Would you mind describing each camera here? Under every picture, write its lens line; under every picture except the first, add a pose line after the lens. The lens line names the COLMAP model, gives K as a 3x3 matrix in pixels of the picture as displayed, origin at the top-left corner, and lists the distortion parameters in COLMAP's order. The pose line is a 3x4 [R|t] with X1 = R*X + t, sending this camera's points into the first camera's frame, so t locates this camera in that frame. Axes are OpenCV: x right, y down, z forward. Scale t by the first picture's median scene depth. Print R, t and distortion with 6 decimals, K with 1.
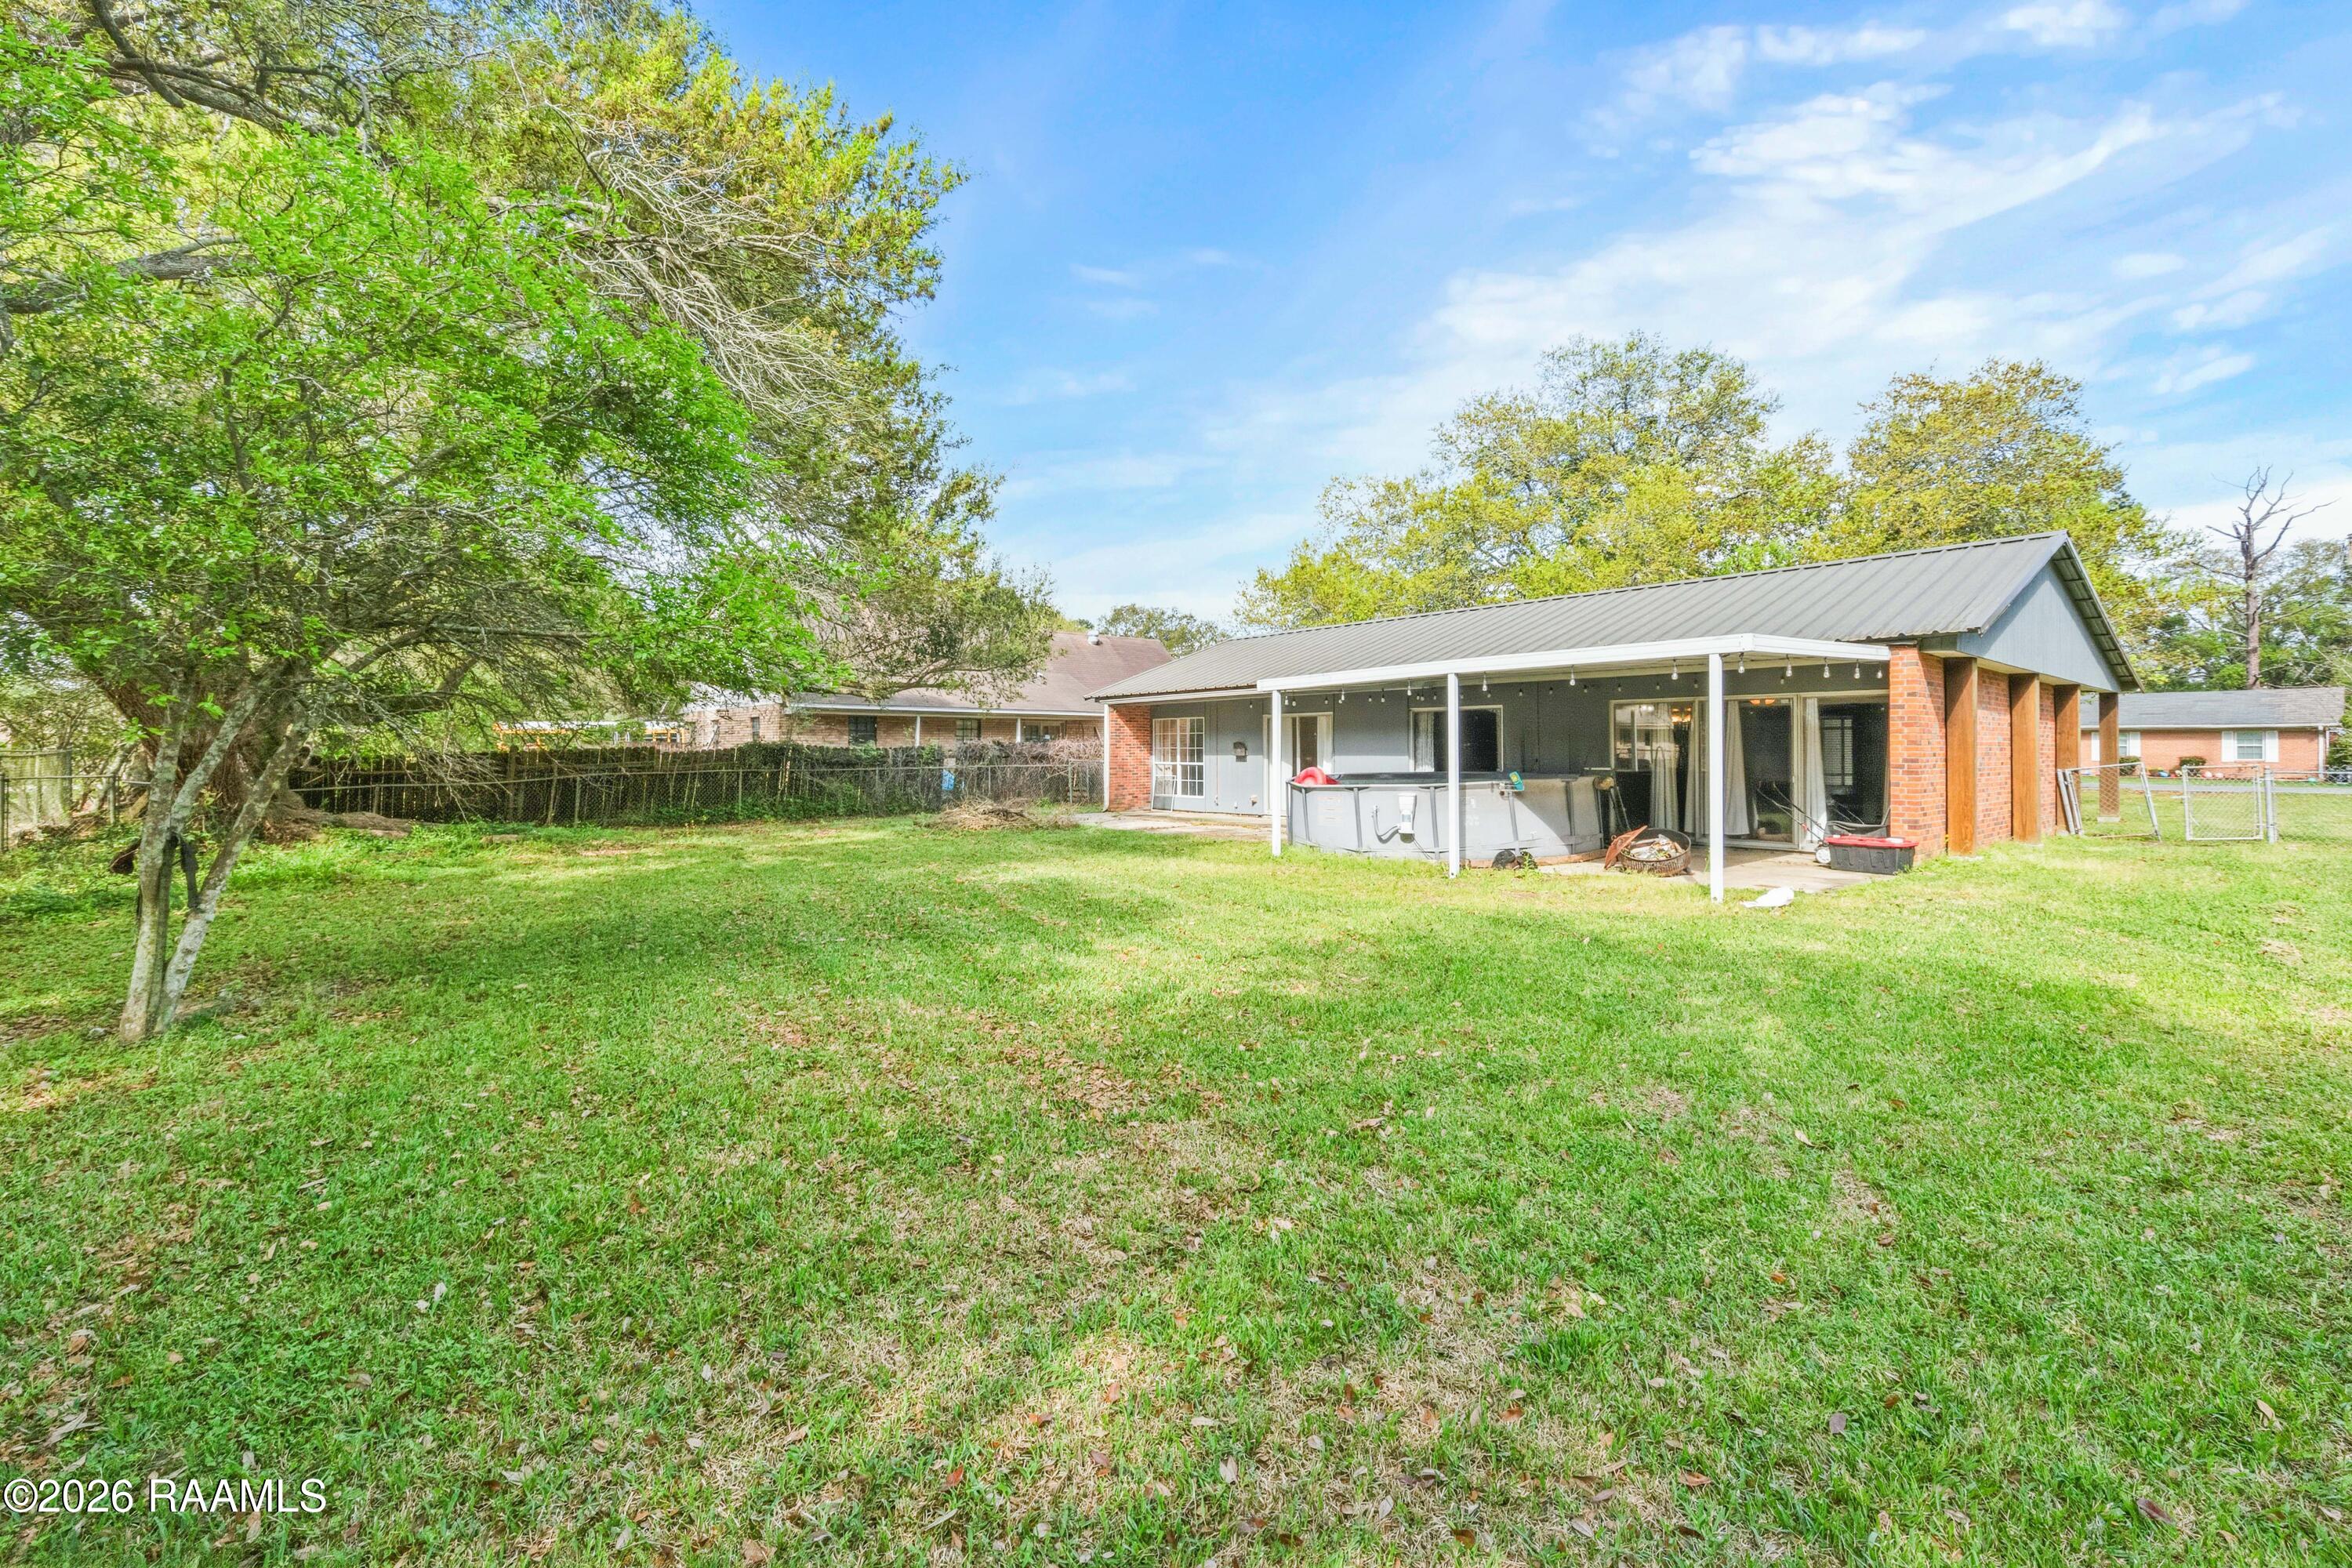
lens RADIAL K [[990.4, 0, 1176.6], [0, 990.4, 780.5], [0, 0, 1]] dist [0.007910, -0.000397]
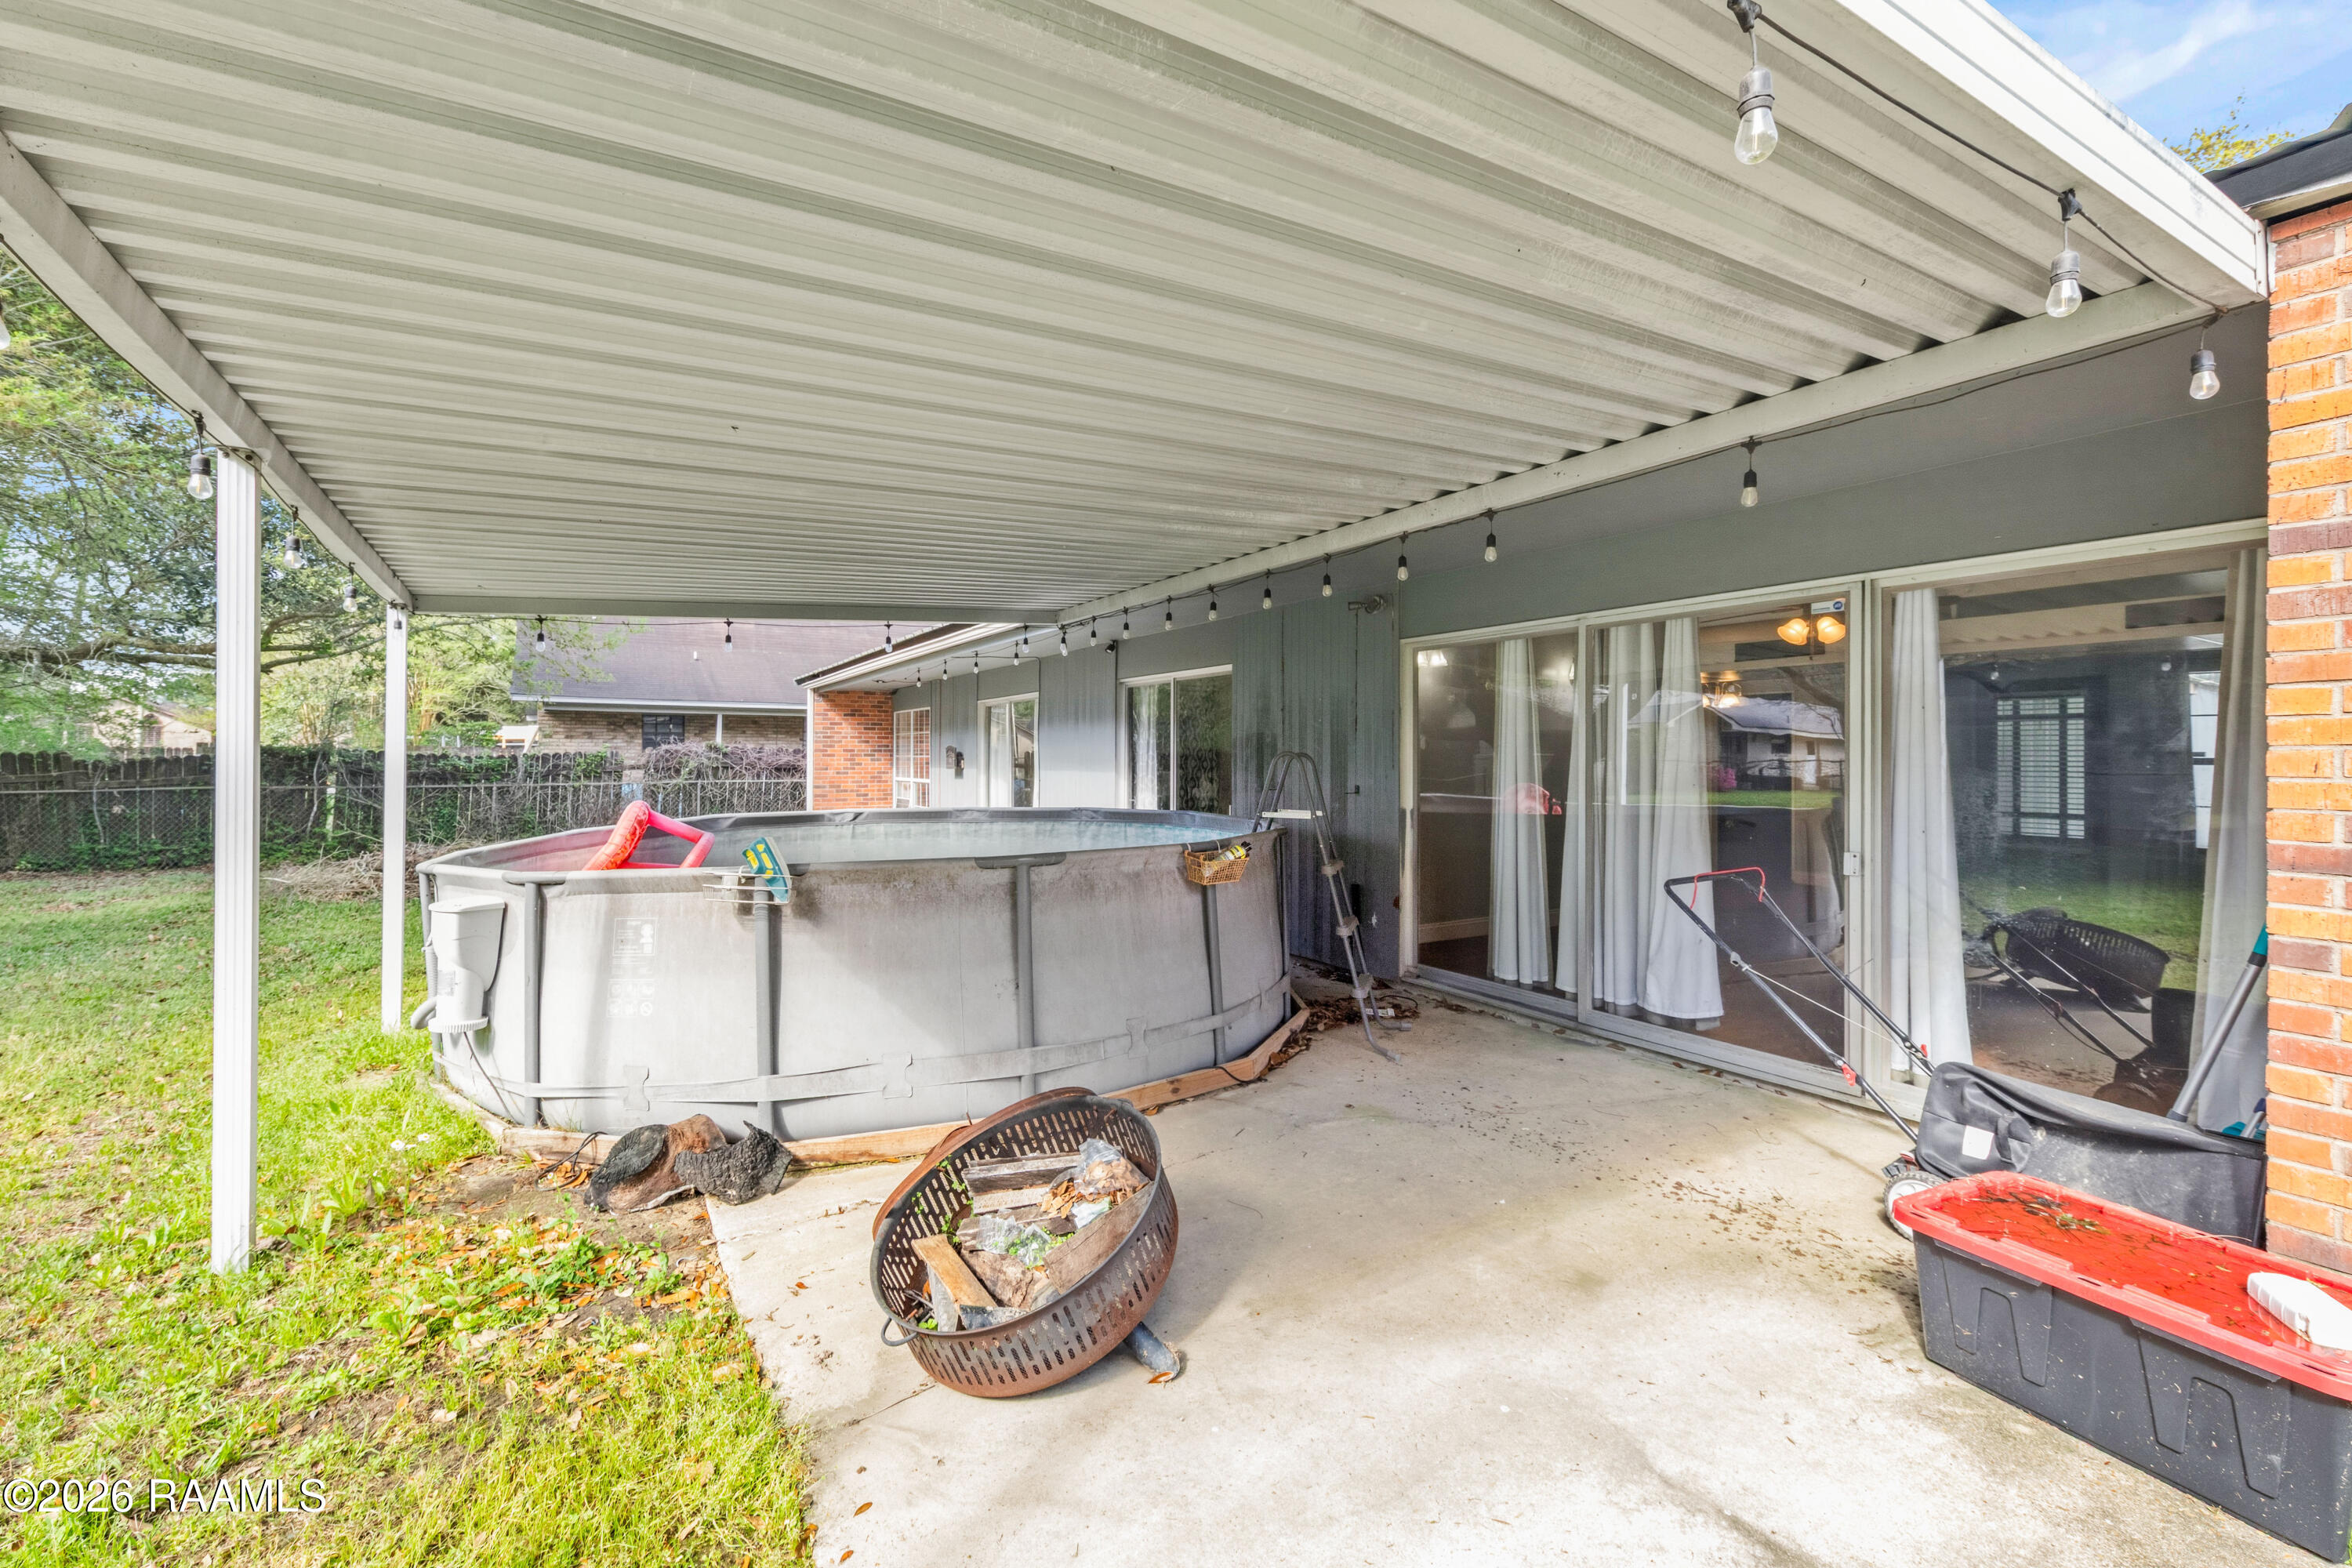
lens RADIAL K [[990.4, 0, 1173.3], [0, 990.4, 768.8], [0, 0, 1]] dist [0.007910, -0.000397]
pose [[0.988126, 0.005266, -0.153558, 0.274332], [-0.009309, 0.999628, -0.025619, -0.009420], [0.153367, 0.026745, 0.987807, 0.394636]]
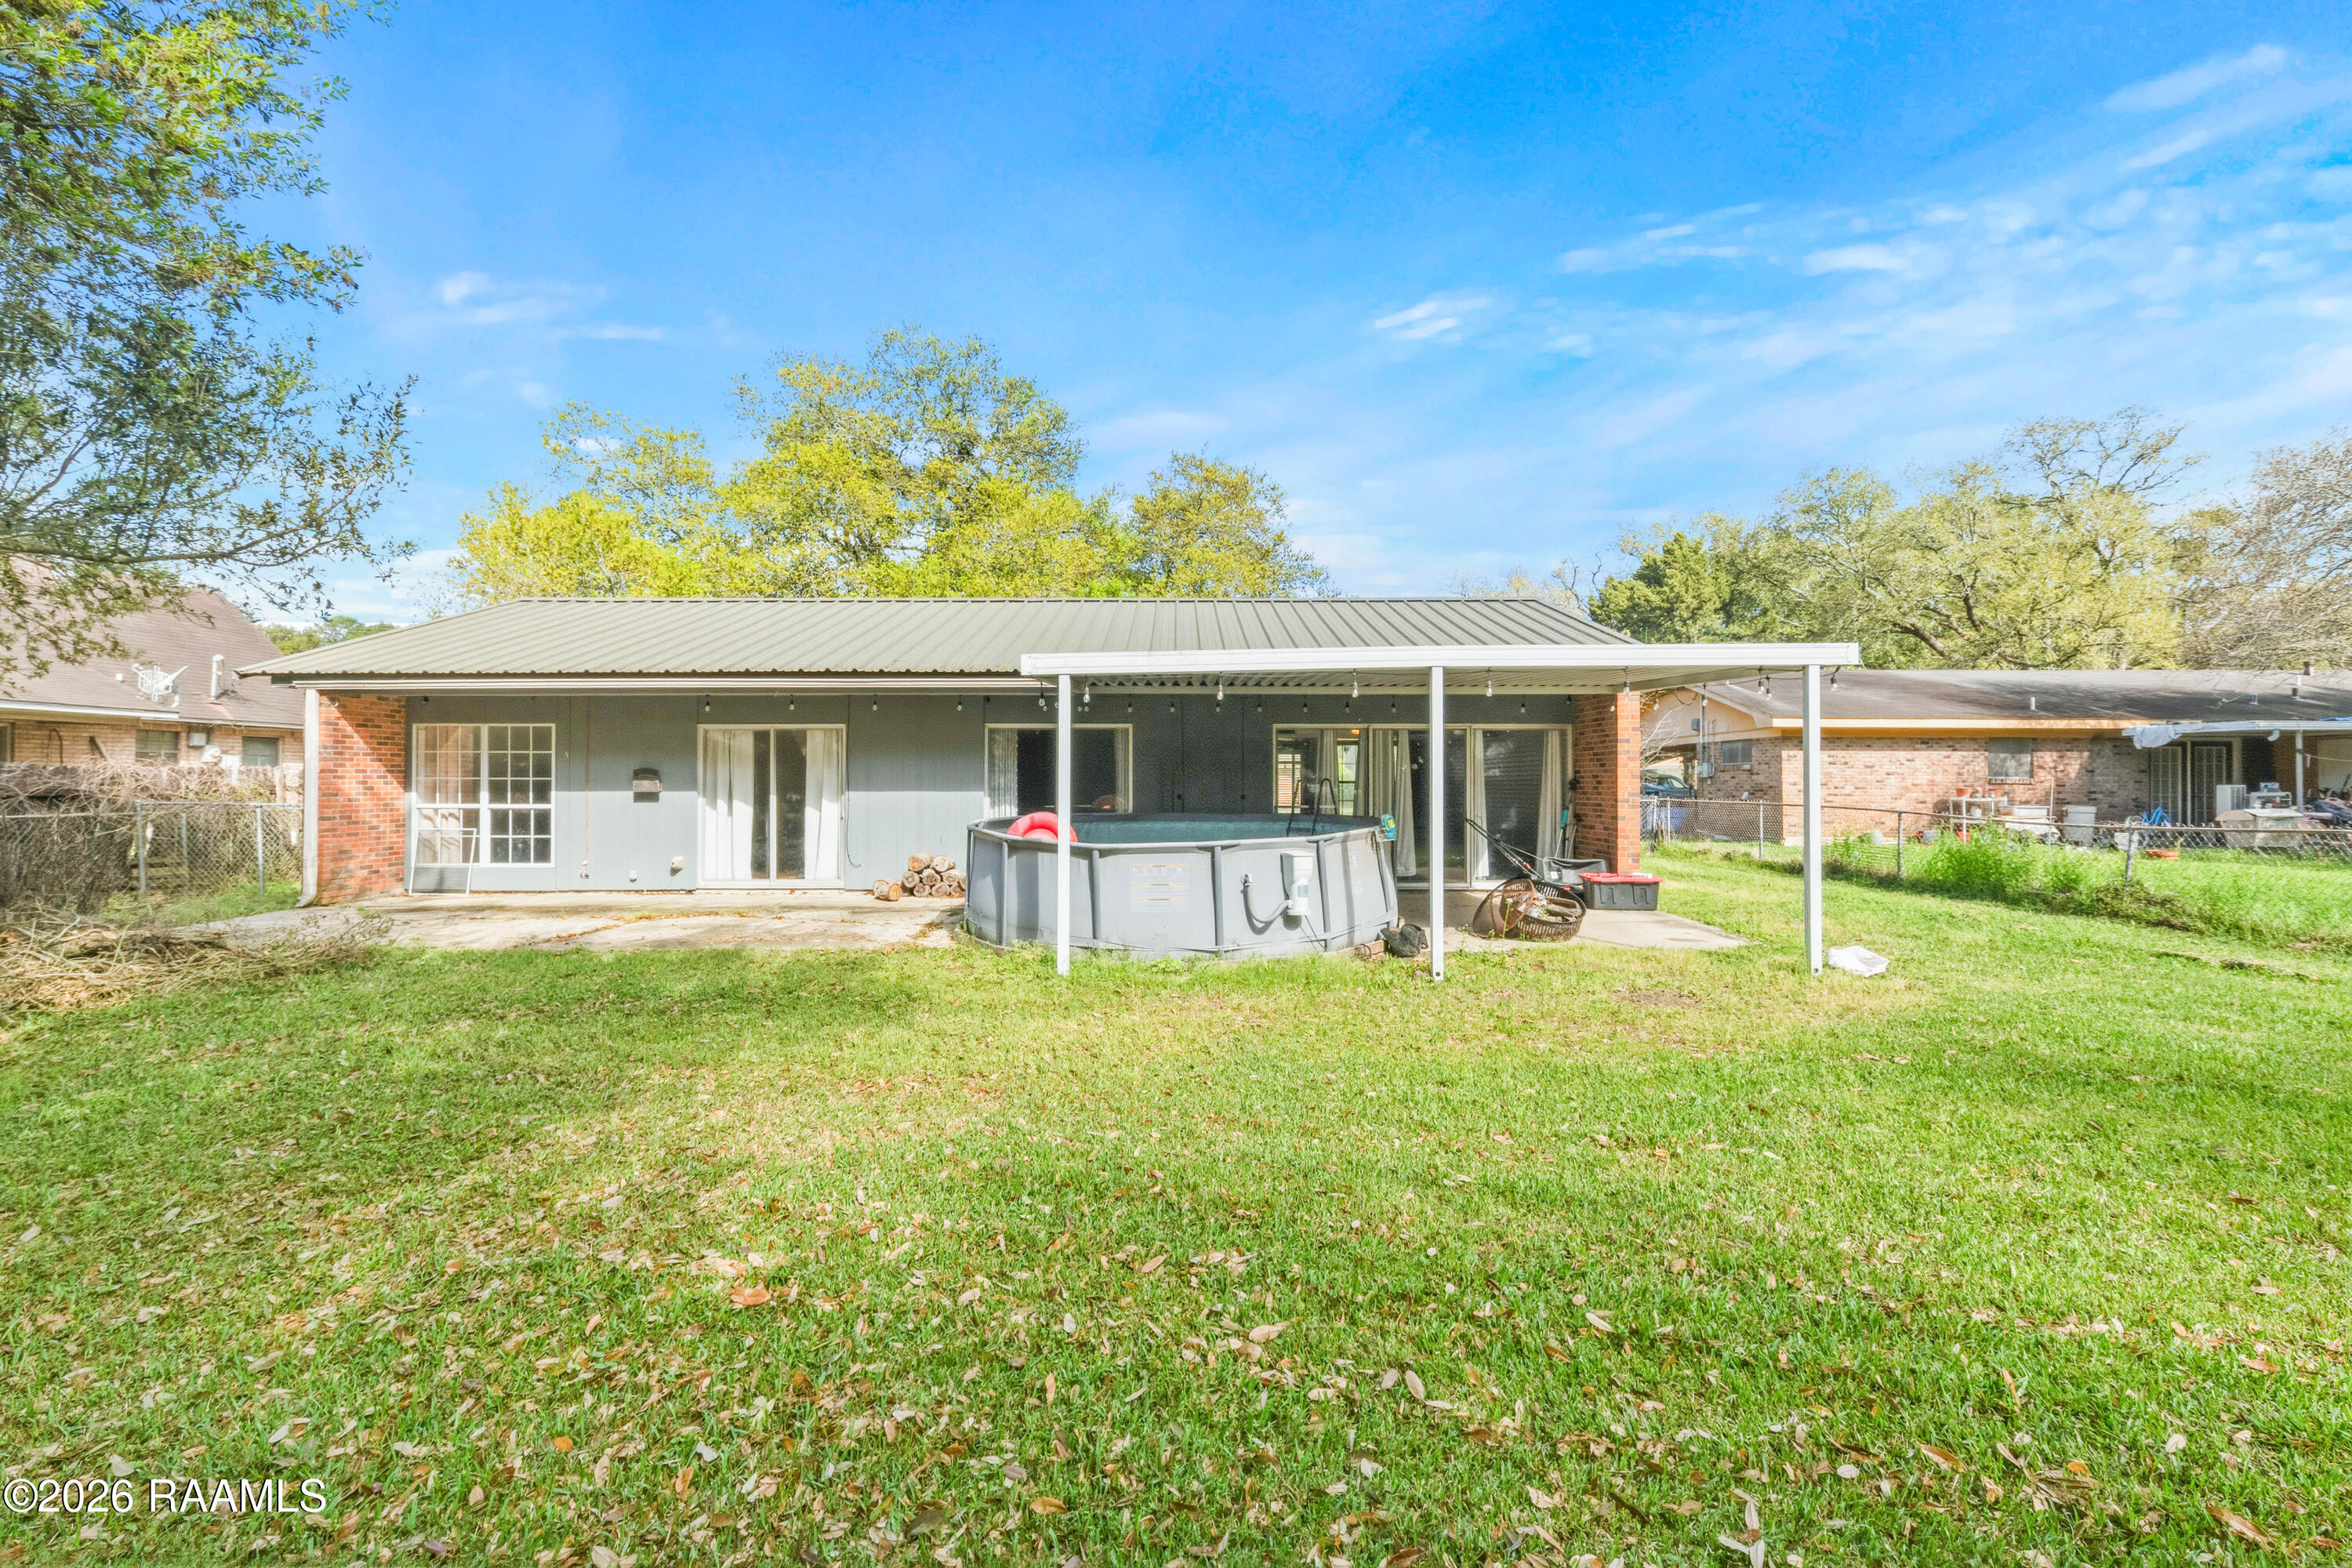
lens RADIAL K [[990.4, 0, 1179.8], [0, 990.4, 768.8], [0, 0, 1]] dist [0.007910, -0.000397]
pose [[0.652995, 0.012087, 0.757266, -0.166396], [0.021657, 0.999166, -0.034624, -0.010911], [-0.757053, 0.039009, 0.652188, 0.355878]]
